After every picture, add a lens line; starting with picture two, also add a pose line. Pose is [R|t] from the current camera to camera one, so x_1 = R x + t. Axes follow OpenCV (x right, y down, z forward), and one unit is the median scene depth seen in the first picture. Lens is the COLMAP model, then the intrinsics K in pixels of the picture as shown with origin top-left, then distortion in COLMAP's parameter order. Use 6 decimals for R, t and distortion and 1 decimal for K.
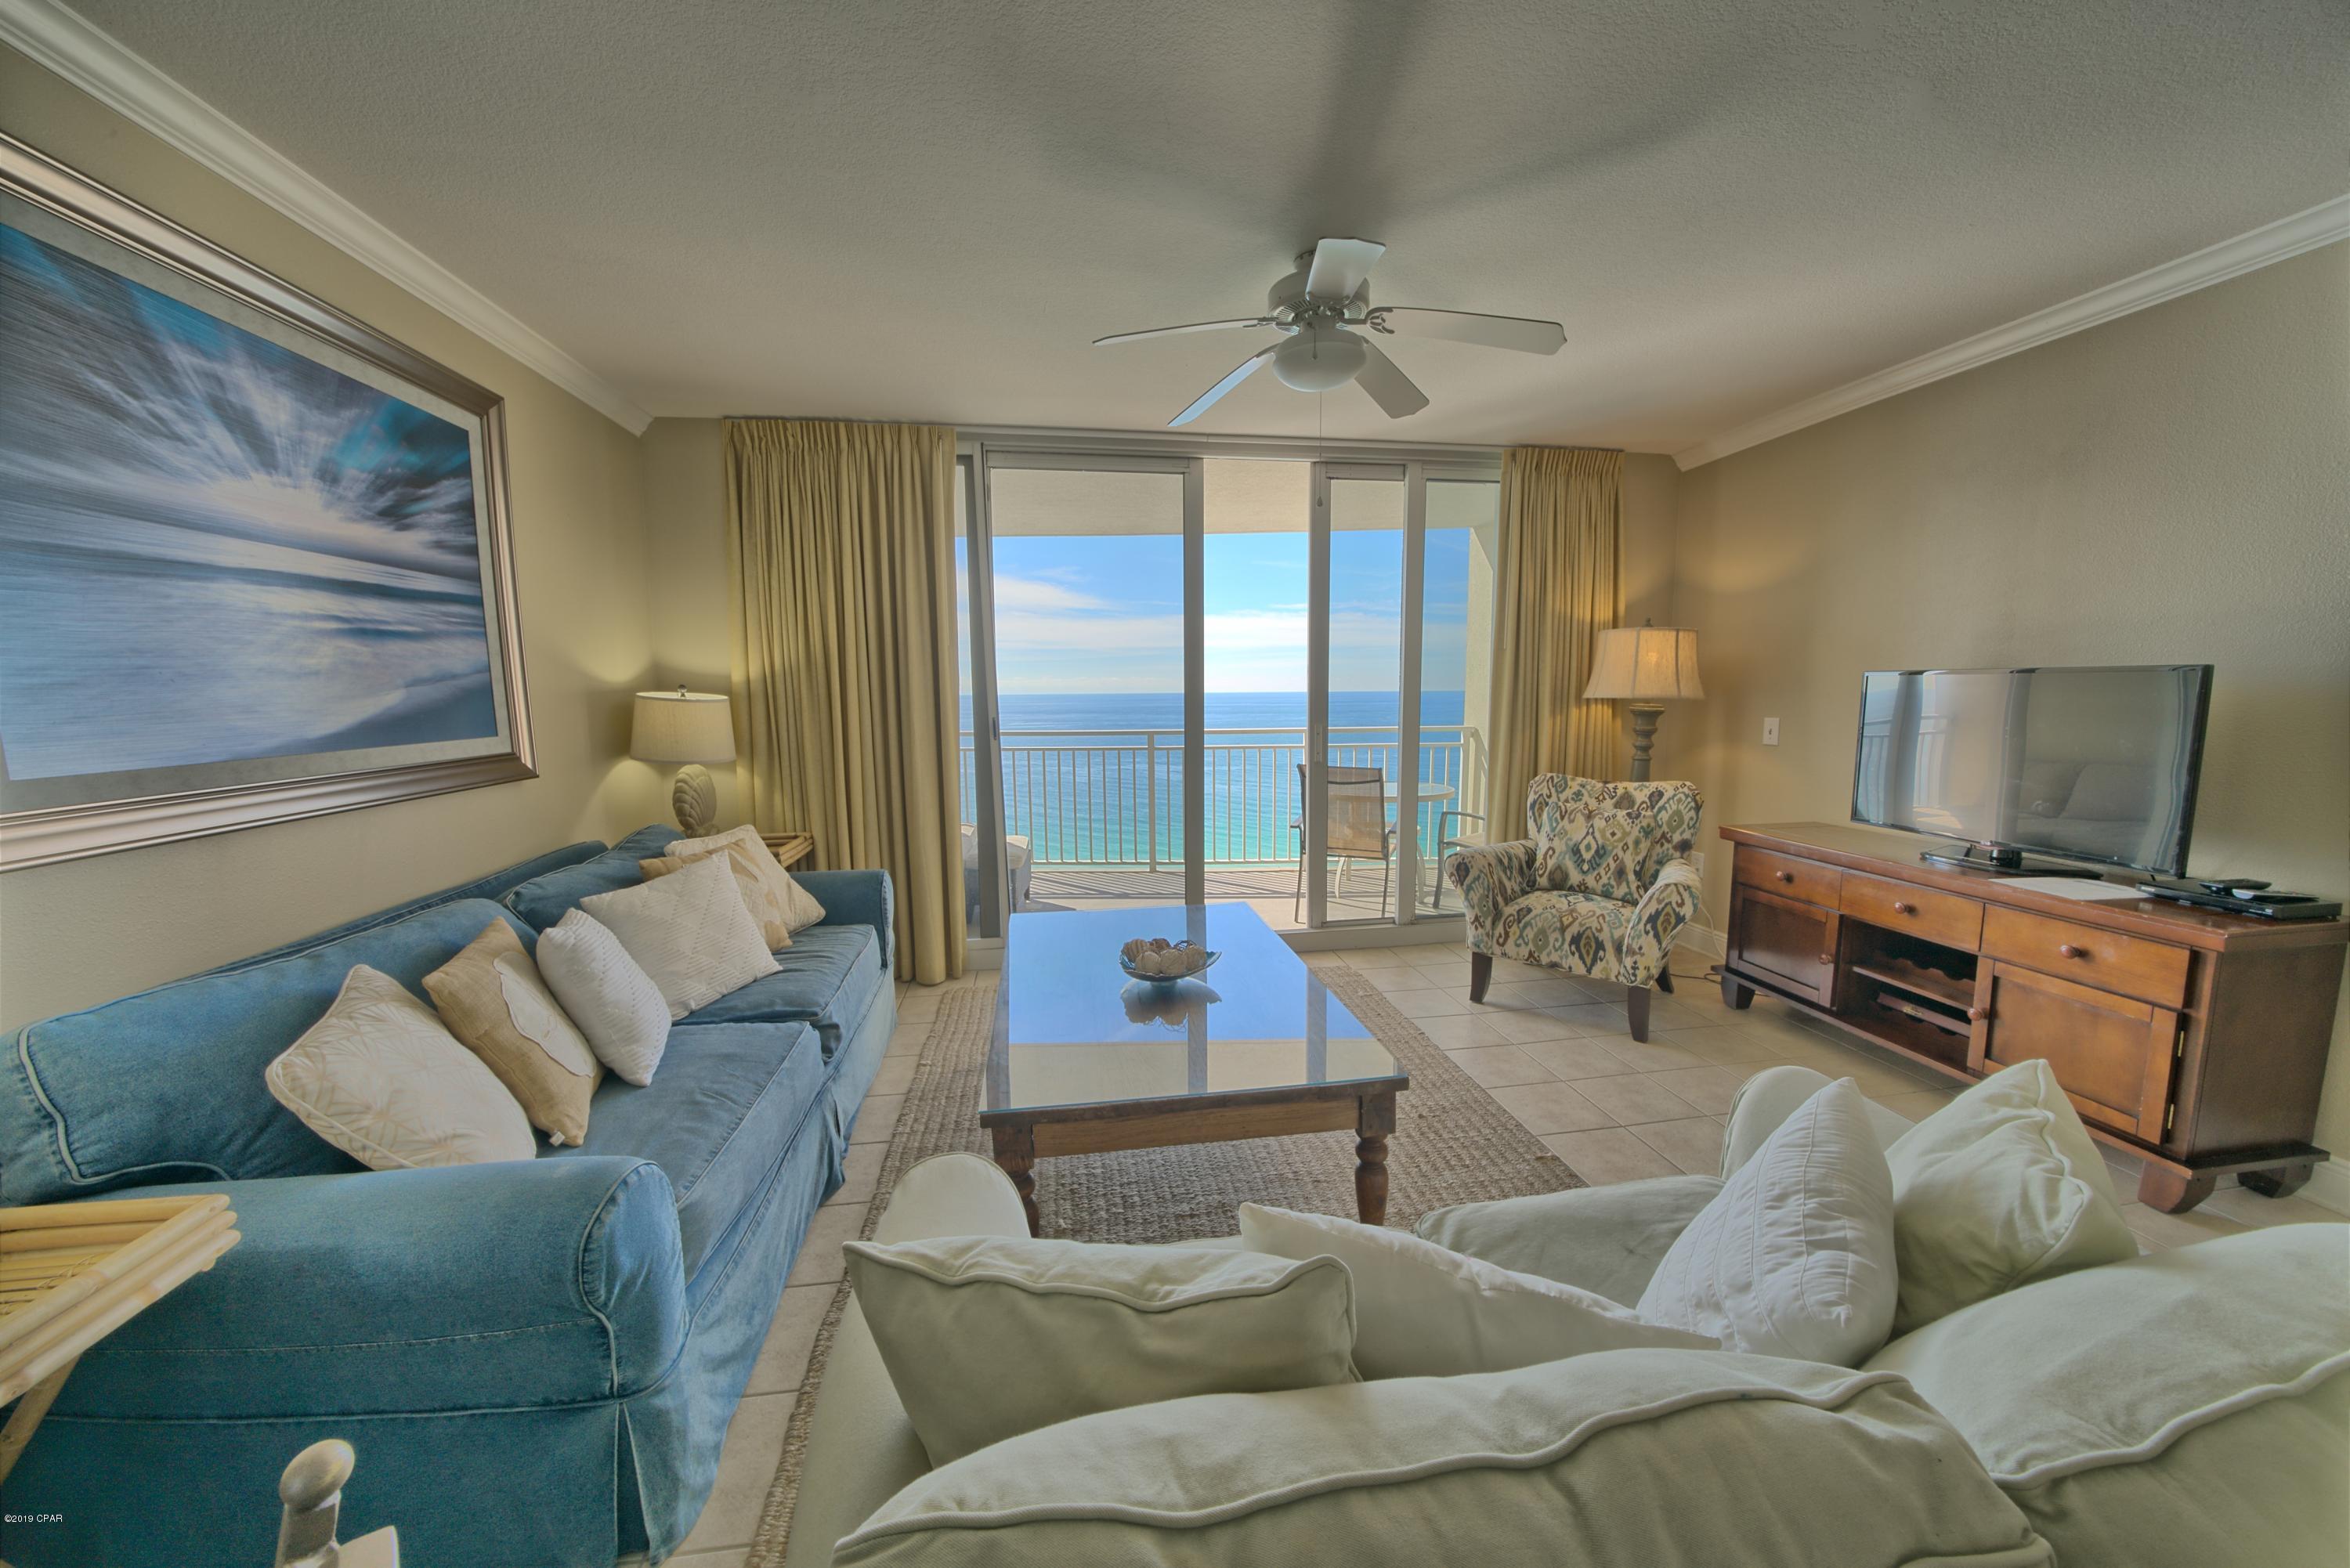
lens RADIAL K [[812.7, 0, 1176.0], [0, 812.7, 773.1], [0, 0, 1]] dist [-0.022799, 0.001961]
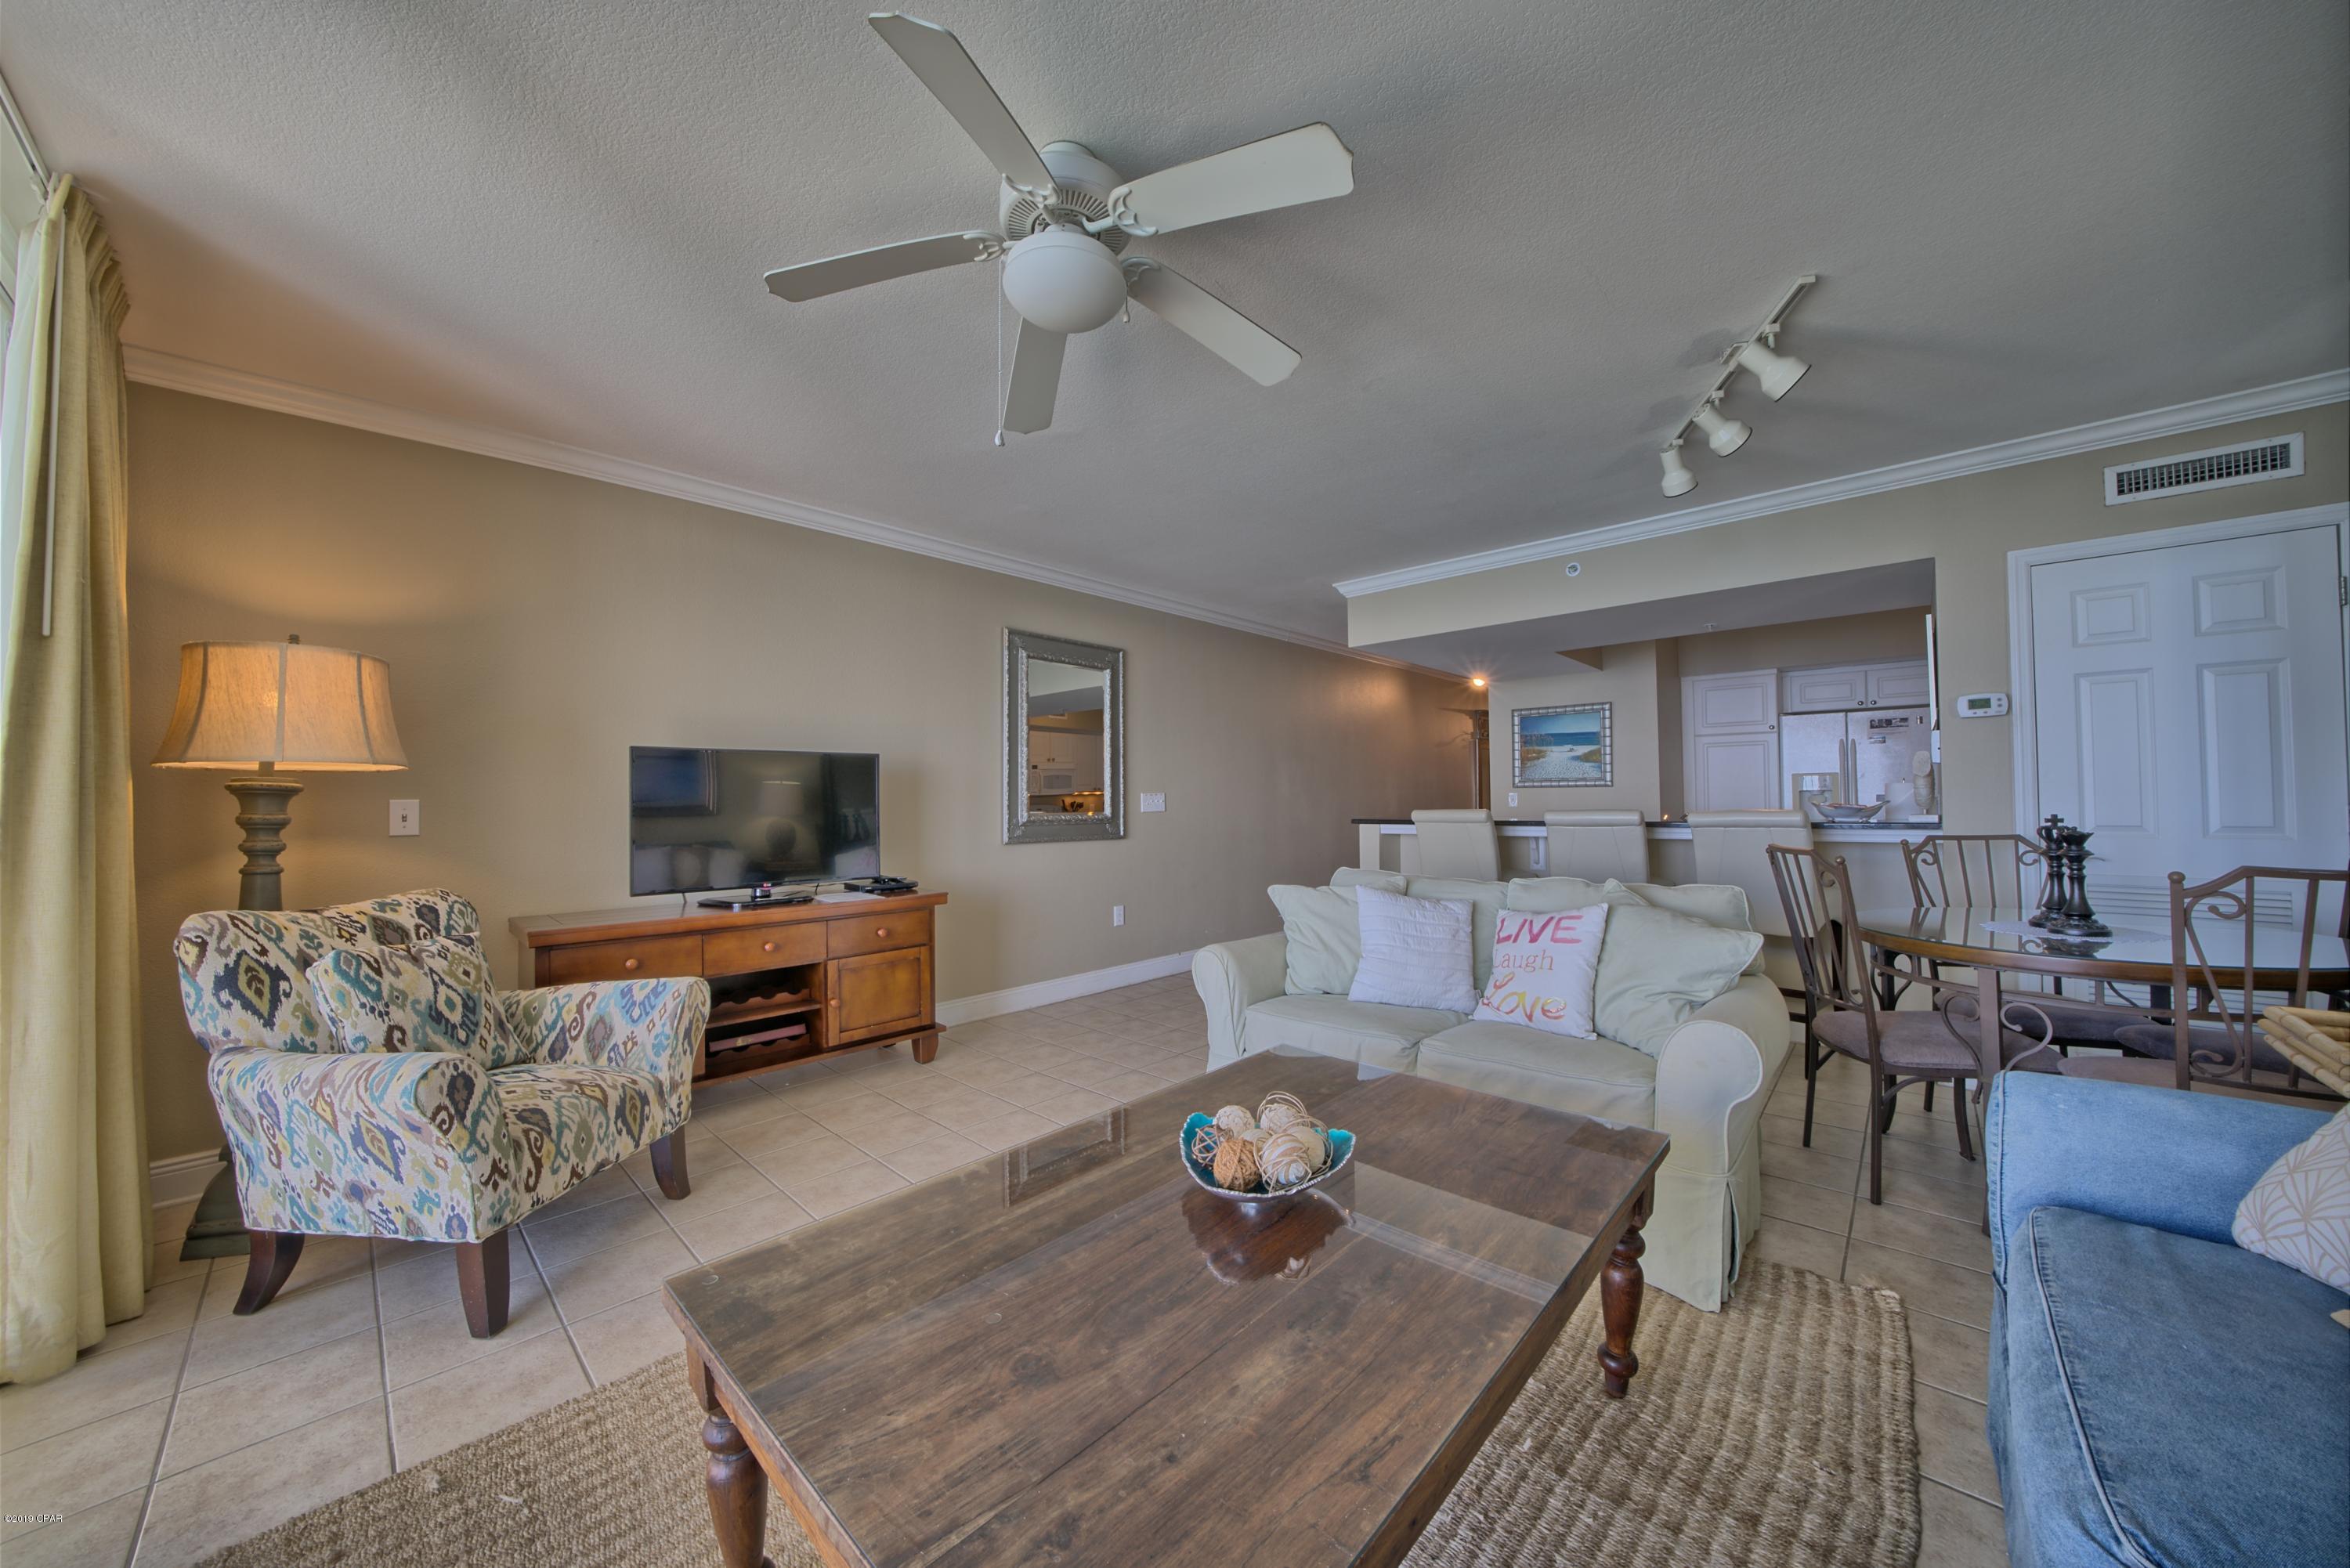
lens RADIAL K [[812.7, 0, 1170.3], [0, 812.7, 786.7], [0, 0, 1]] dist [-0.022799, 0.001961]
pose [[-0.609051, 0.032576, 0.792462, -0.346763], [0.099878, 0.994352, 0.035887, -0.043908], [-0.786817, 0.101006, -0.608865, 1.078904]]
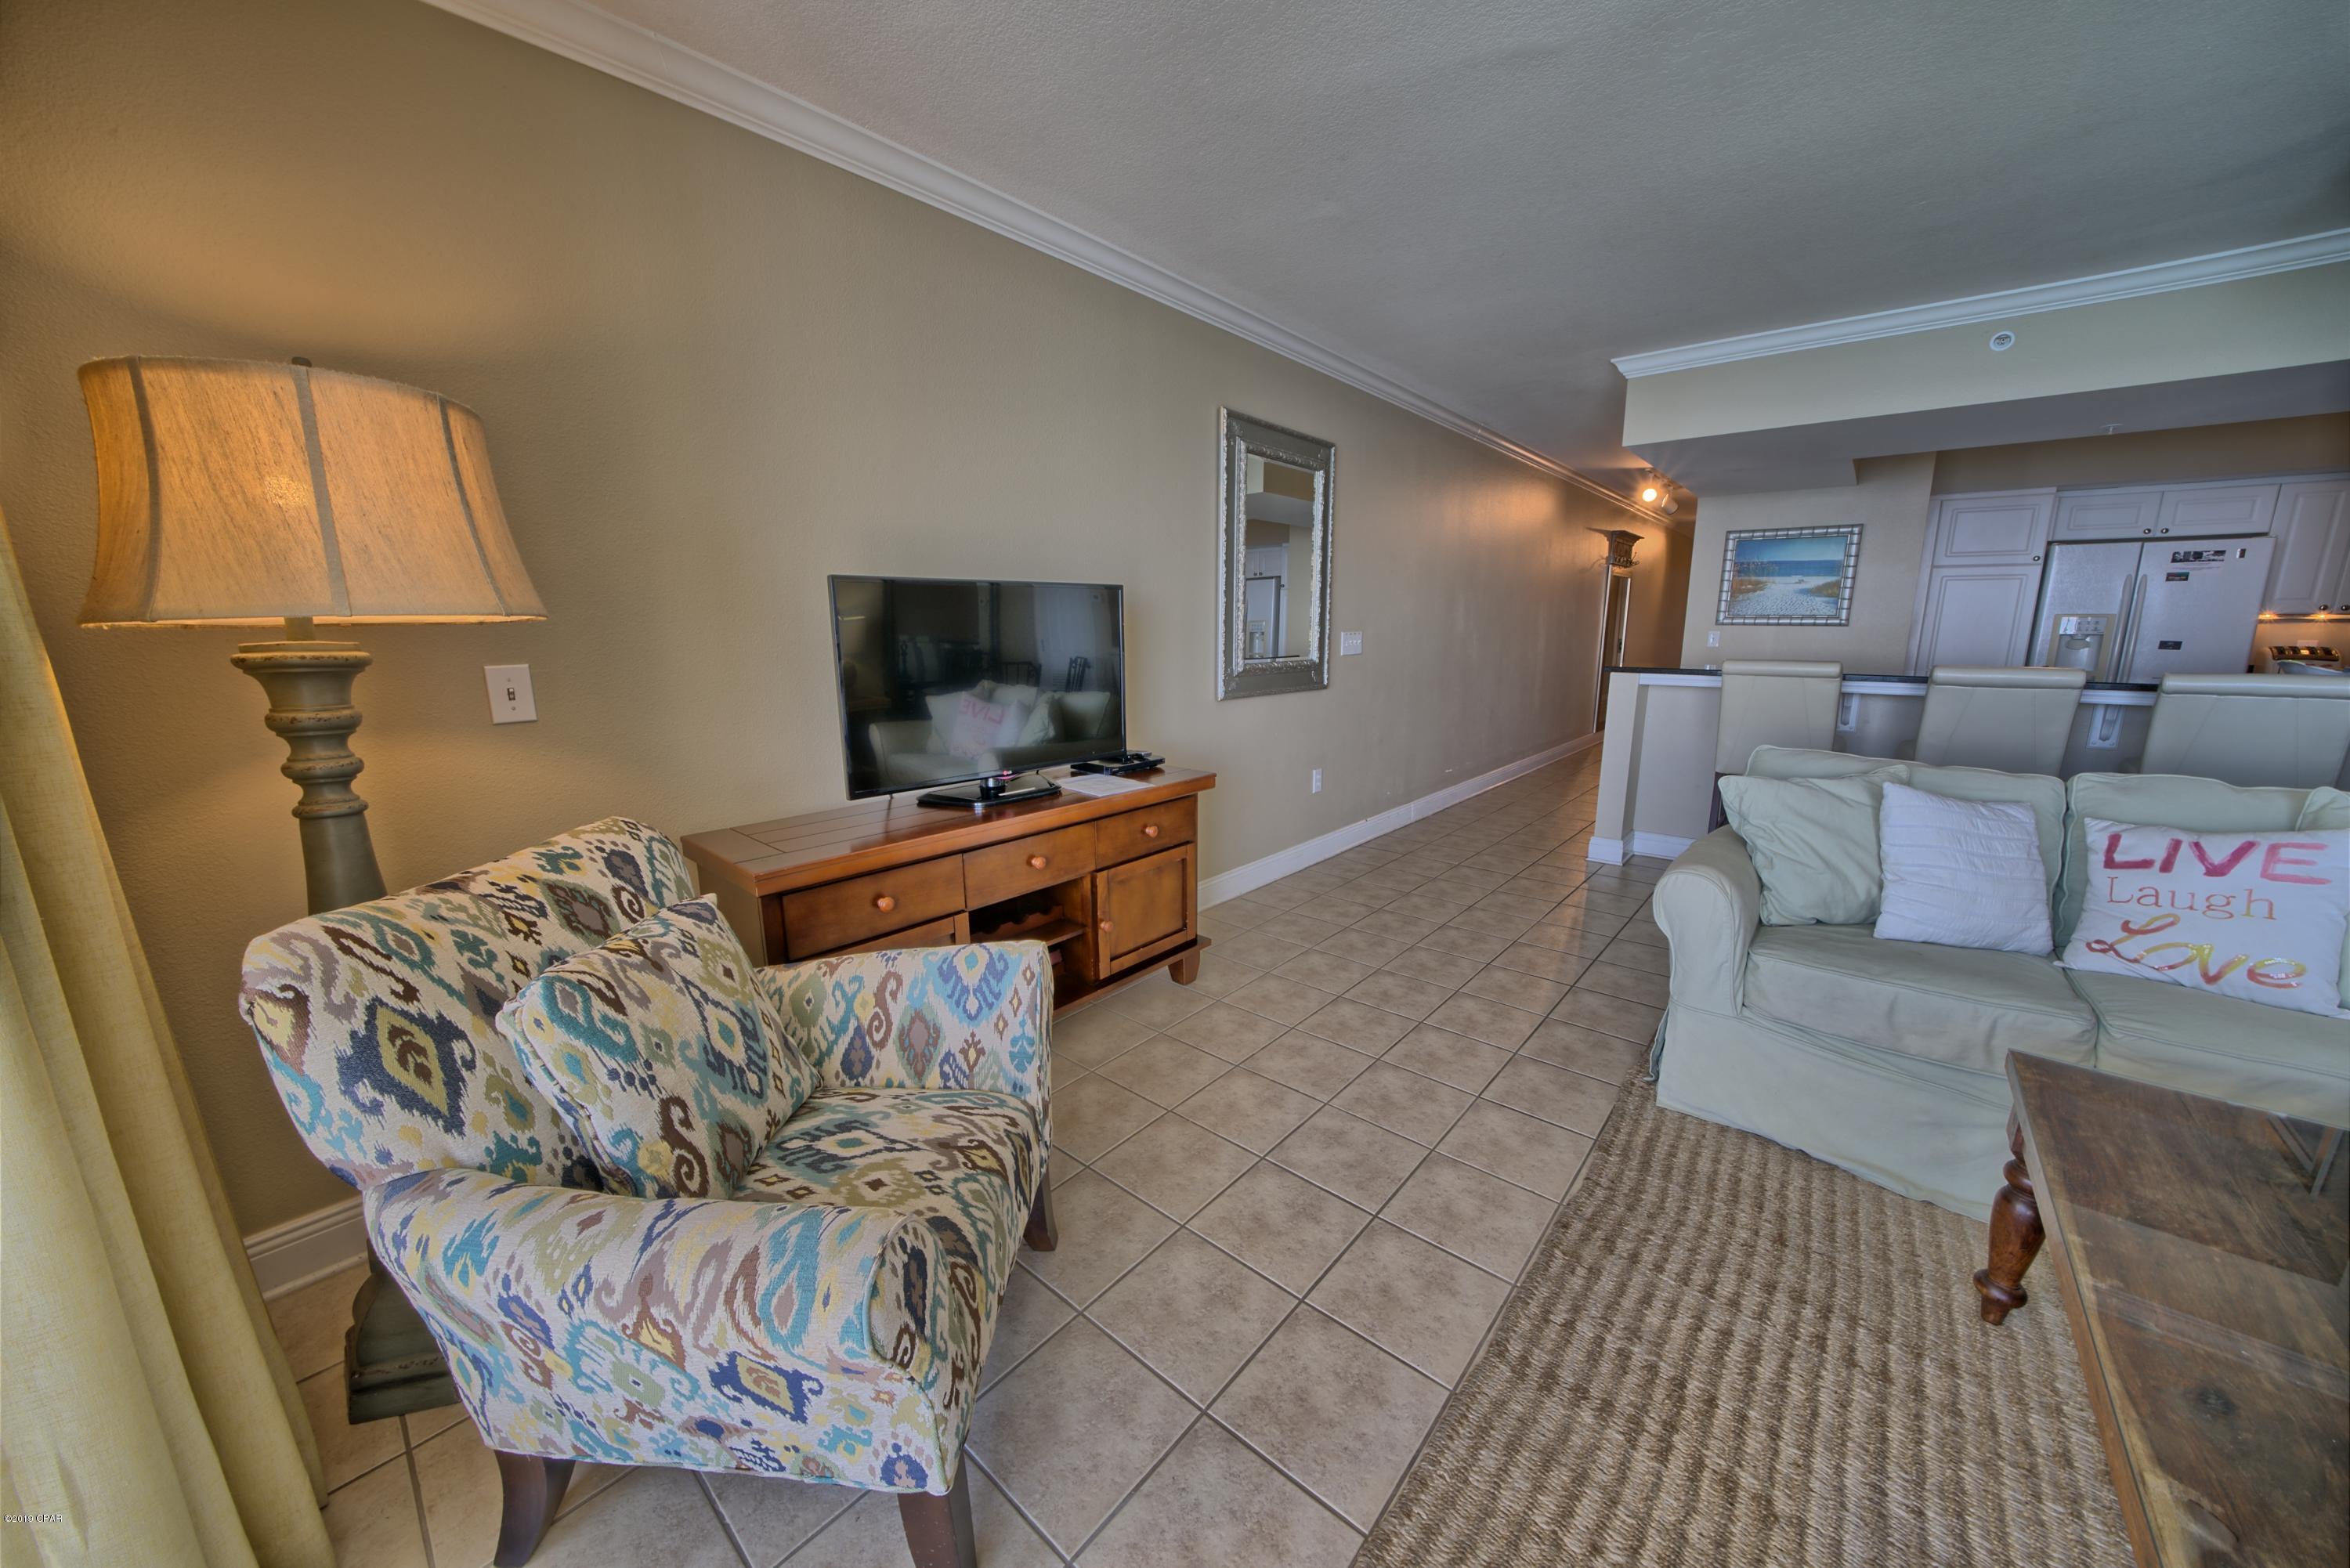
lens RADIAL K [[812.7, 0, 1177.4], [0, 812.7, 788.6], [0, 0, 1]] dist [-0.022799, 0.001961]
pose [[-0.640446, -0.136426, 0.755789, 0.151521], [0.094161, 0.962723, 0.253570, -0.098292], [-0.762209, 0.233564, -0.603726, 1.213359]]
